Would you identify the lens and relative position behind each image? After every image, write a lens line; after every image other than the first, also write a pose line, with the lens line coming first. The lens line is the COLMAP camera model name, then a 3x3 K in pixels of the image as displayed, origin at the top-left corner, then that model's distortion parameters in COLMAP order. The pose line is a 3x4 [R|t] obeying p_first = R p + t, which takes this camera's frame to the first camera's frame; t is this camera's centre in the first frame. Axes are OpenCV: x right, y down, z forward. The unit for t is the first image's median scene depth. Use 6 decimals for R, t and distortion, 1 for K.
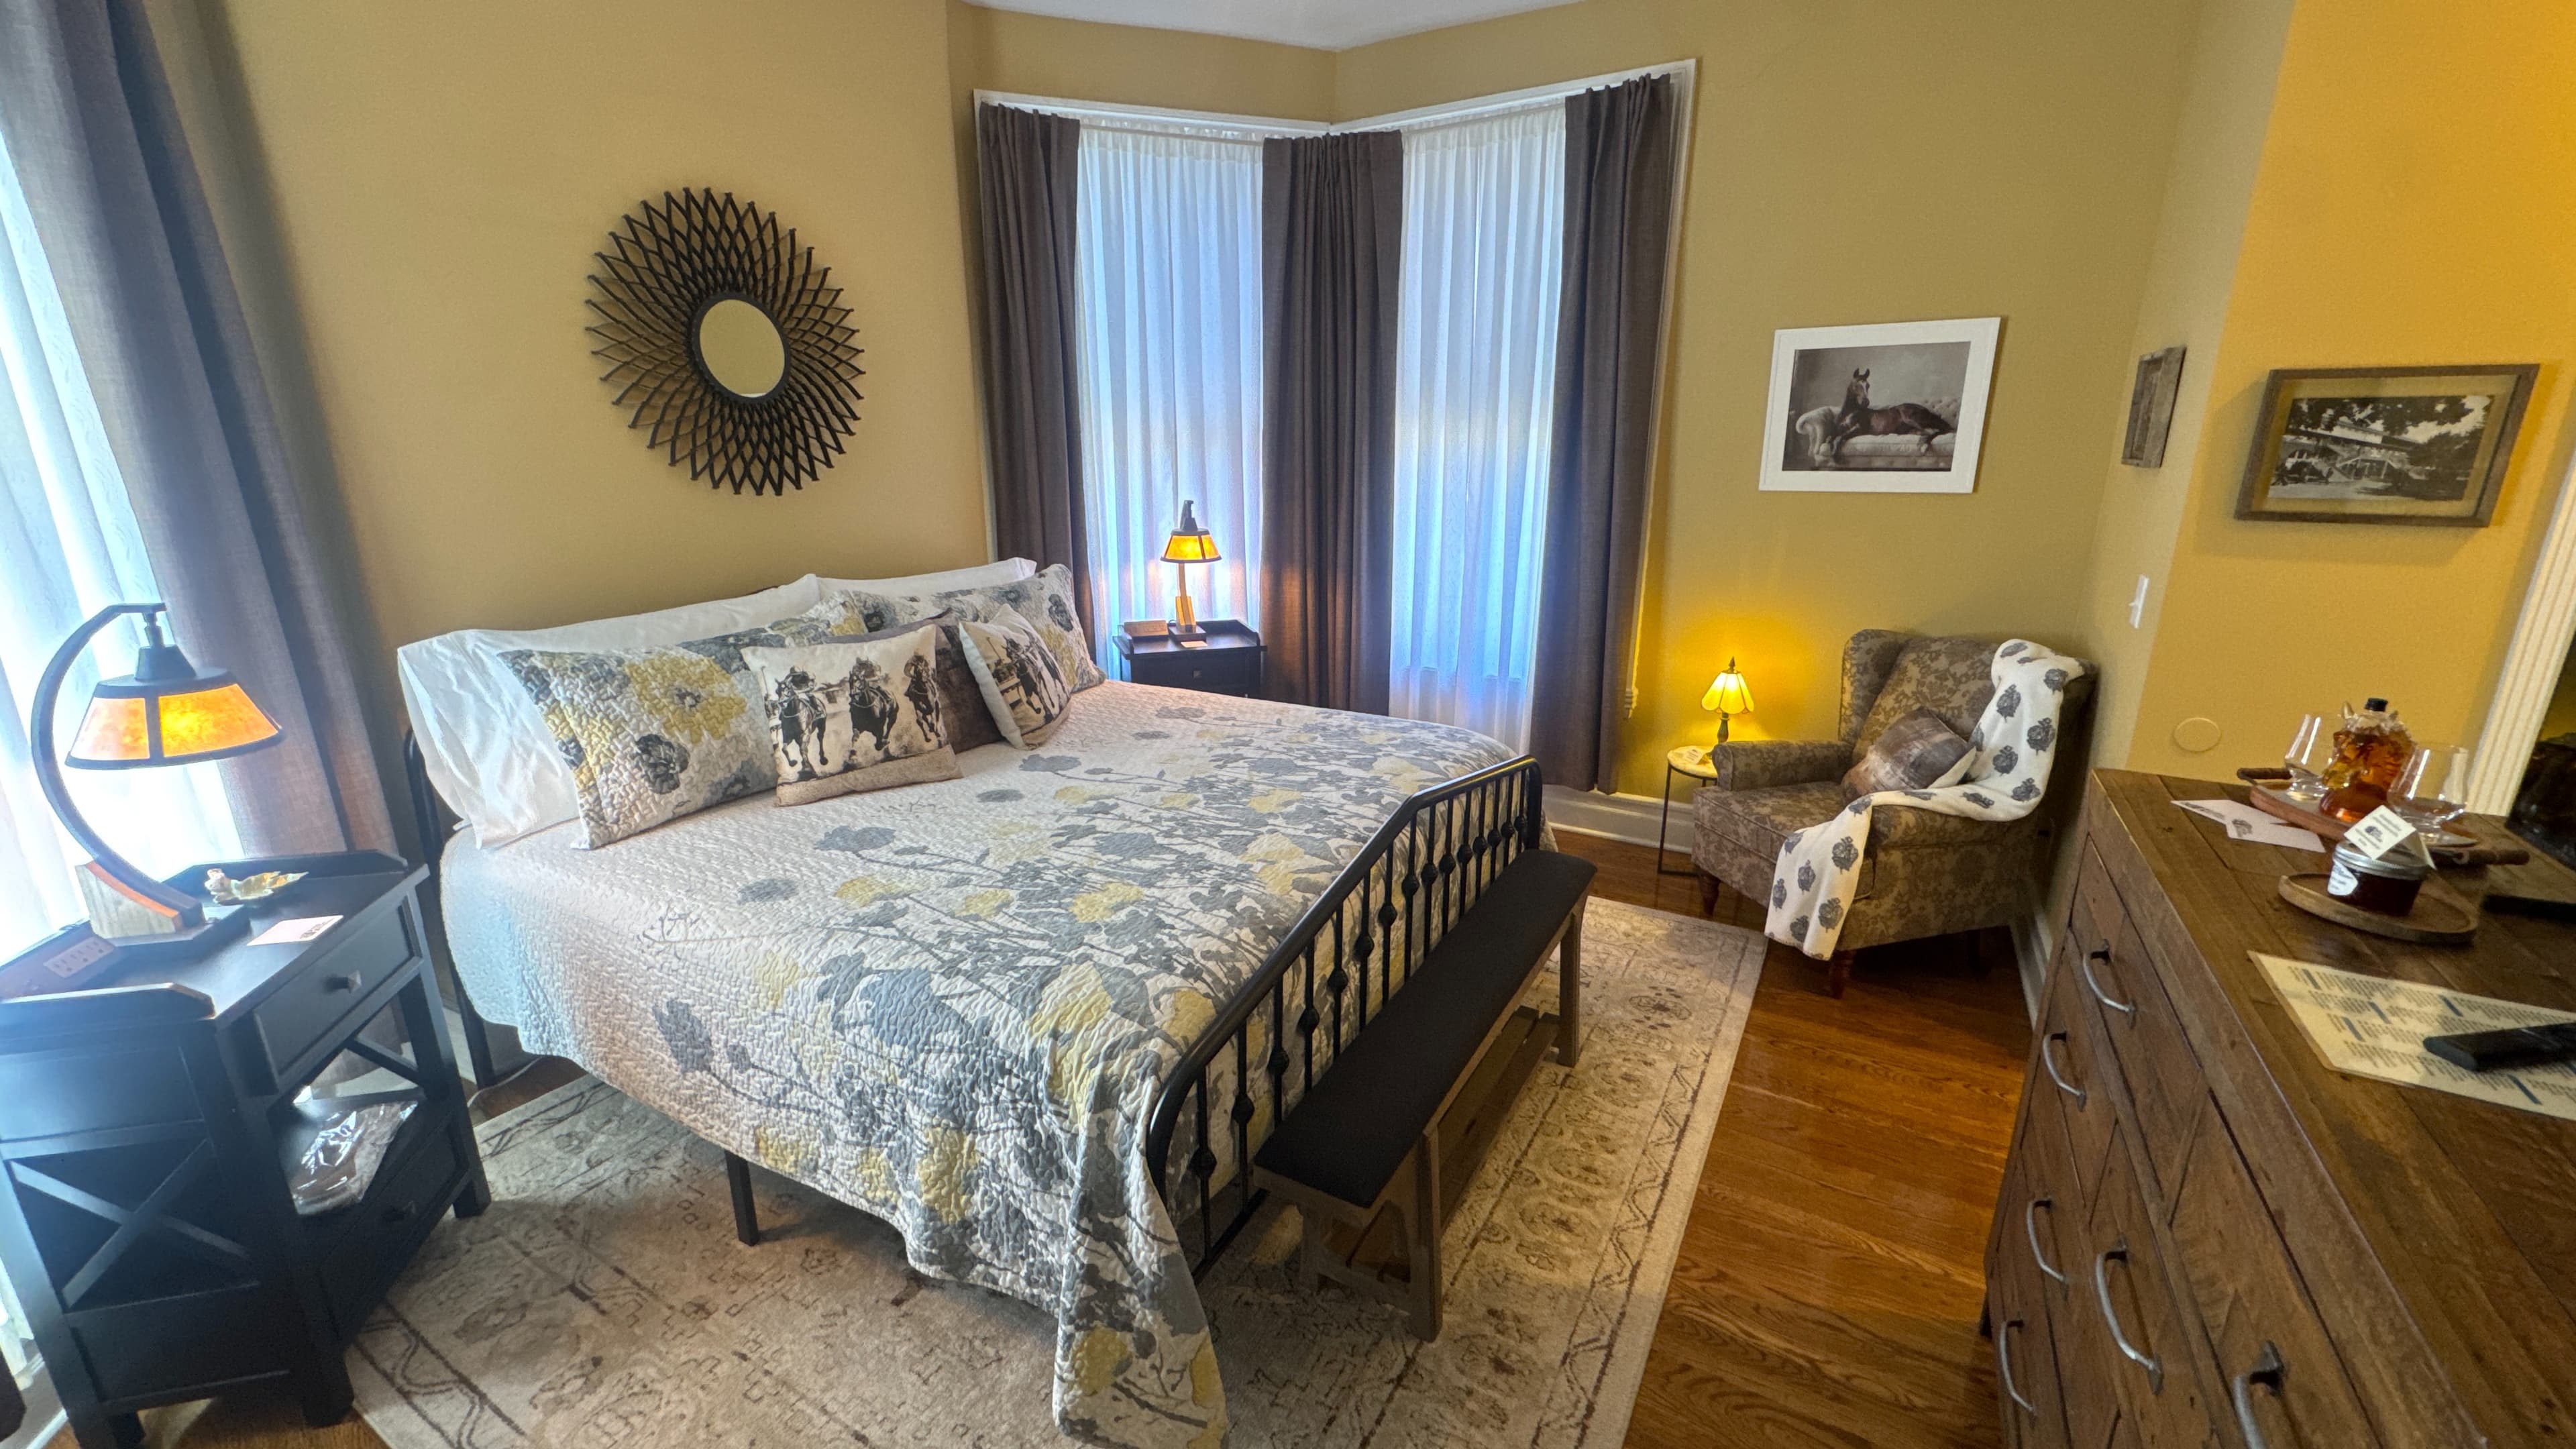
lens RADIAL K [[1028.2, 0, 1293.8], [0, 1028.2, 729.9], [0, 0, 1]] dist [-0.002719, -0.000062]
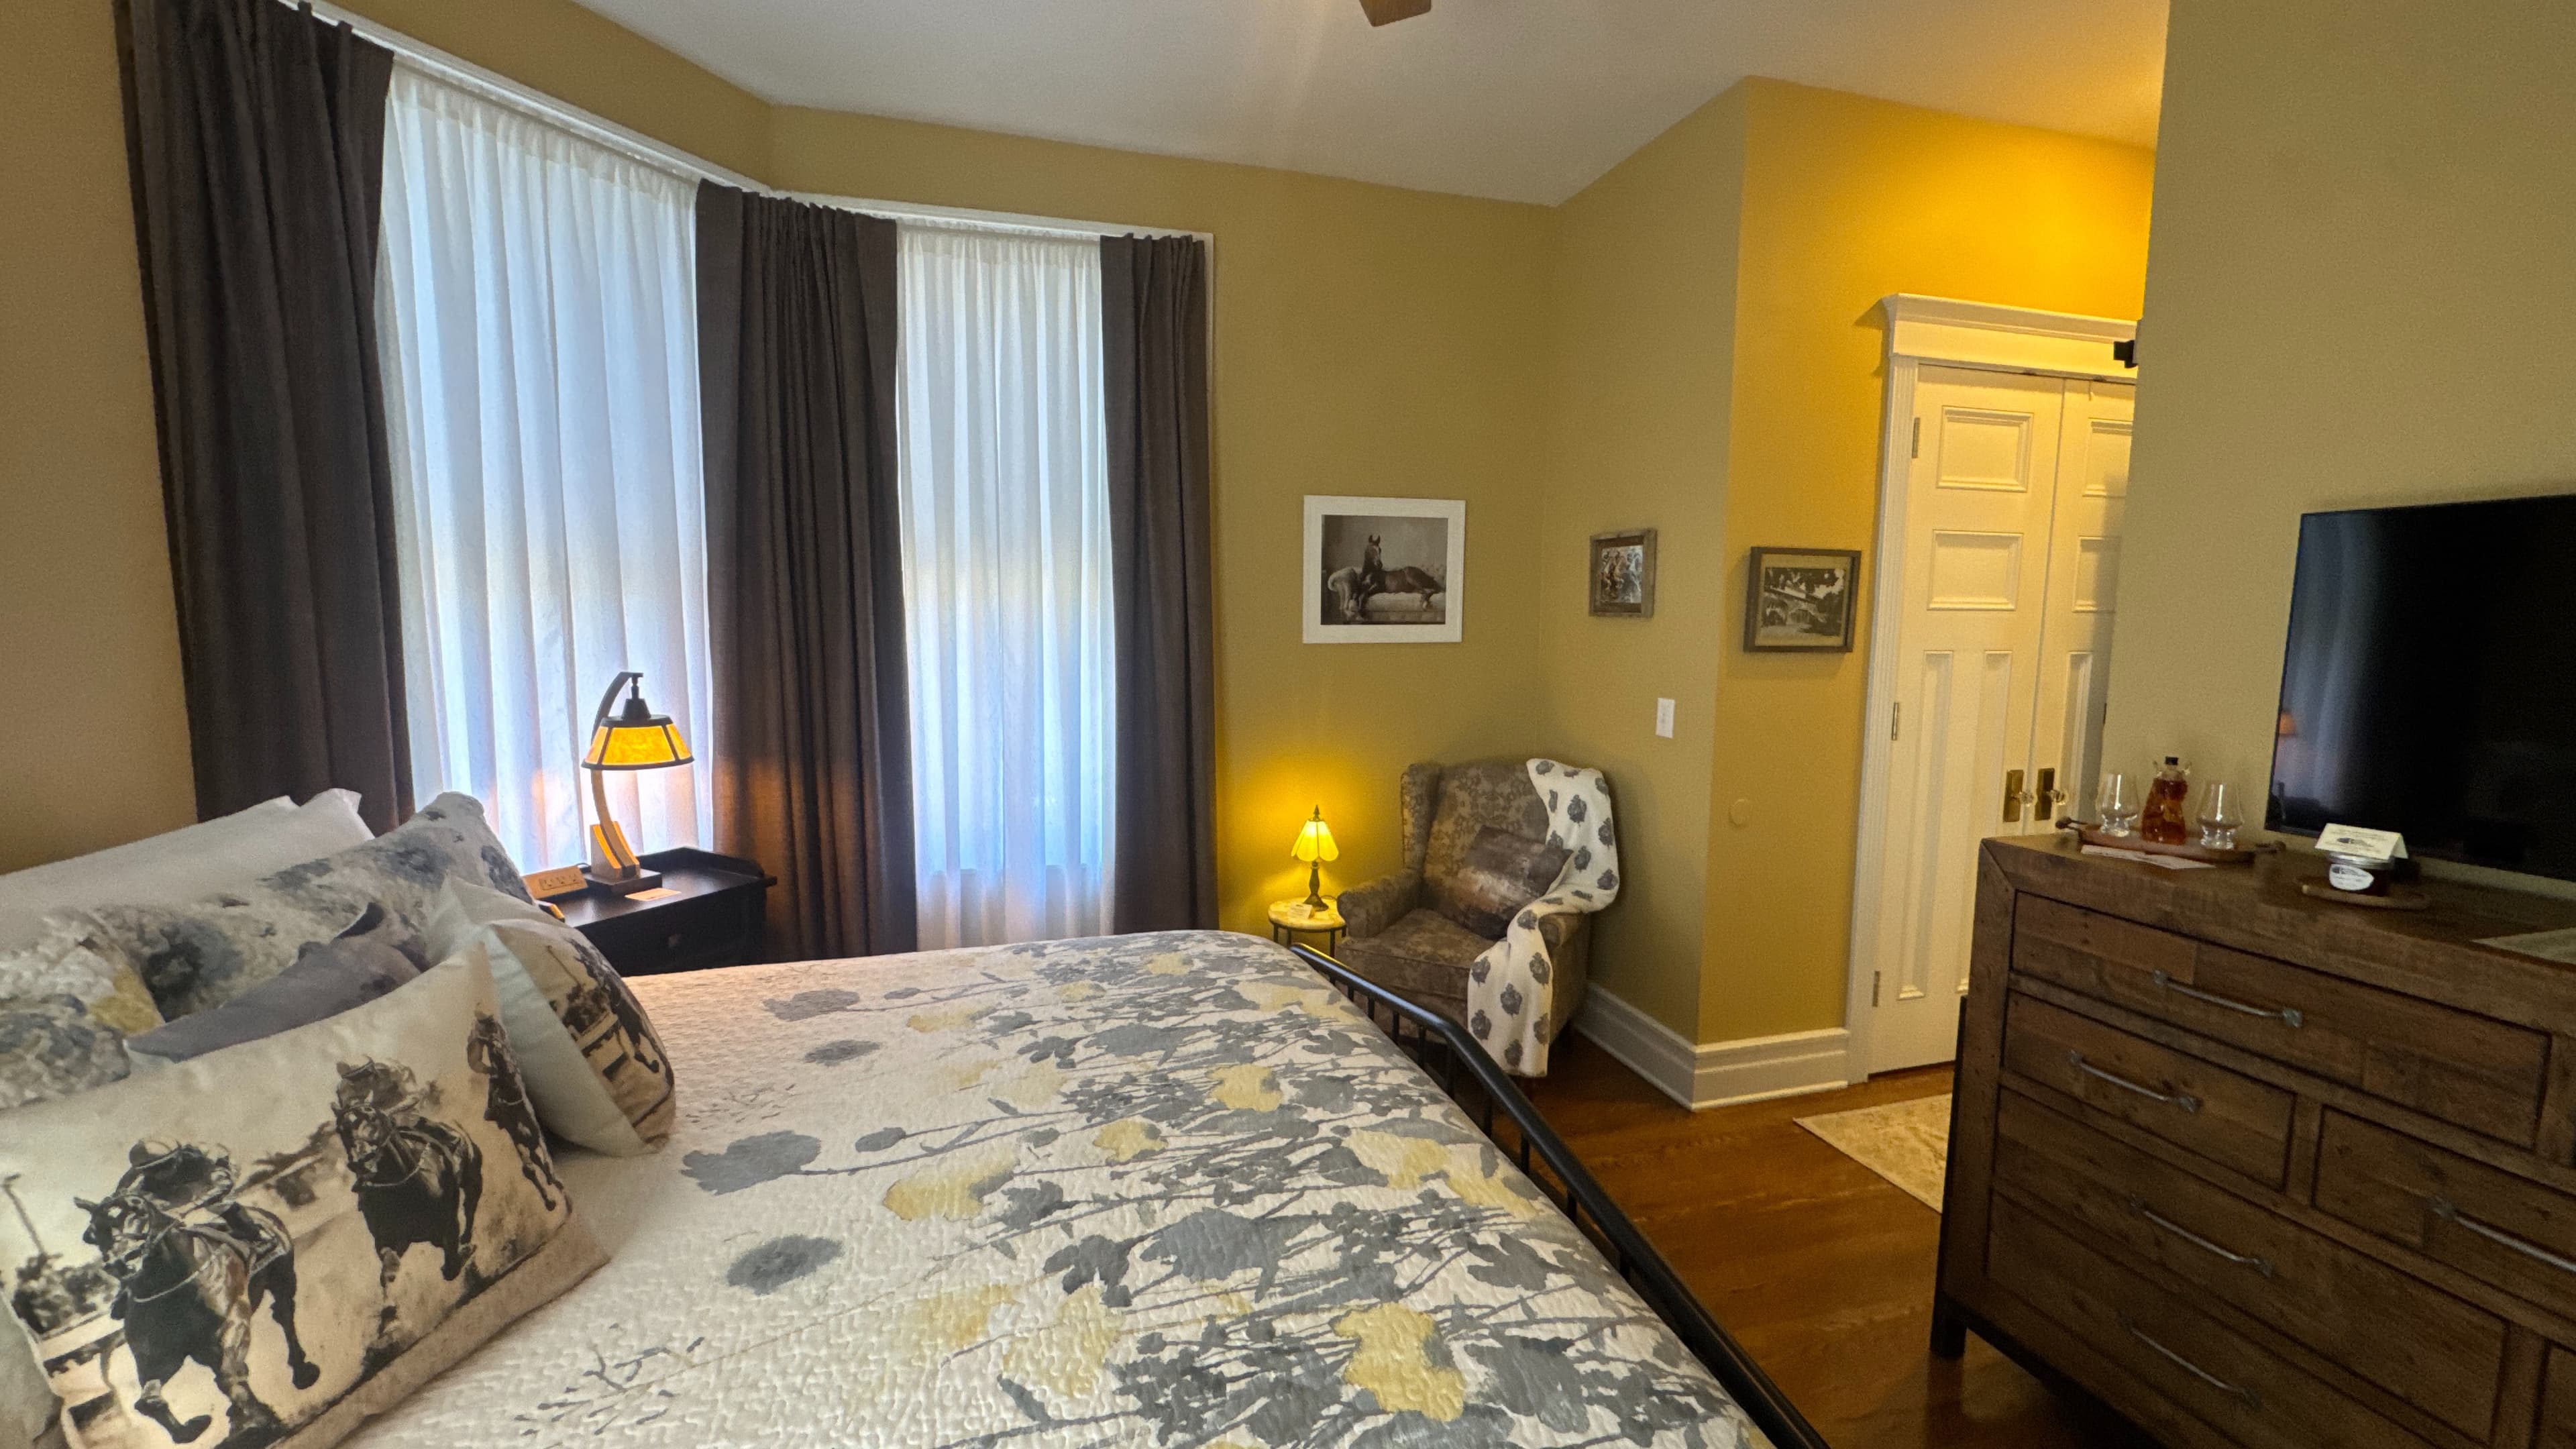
lens RADIAL K [[1028.2, 0, 1291.6], [0, 1028.2, 727.0], [0, 0, 1]] dist [-0.002719, -0.000062]
pose [[0.693120, -0.070760, 0.717341, -0.407269], [0.186668, 0.978842, -0.083810, -0.087783], [-0.696233, 0.191995, 0.691663, 0.409686]]
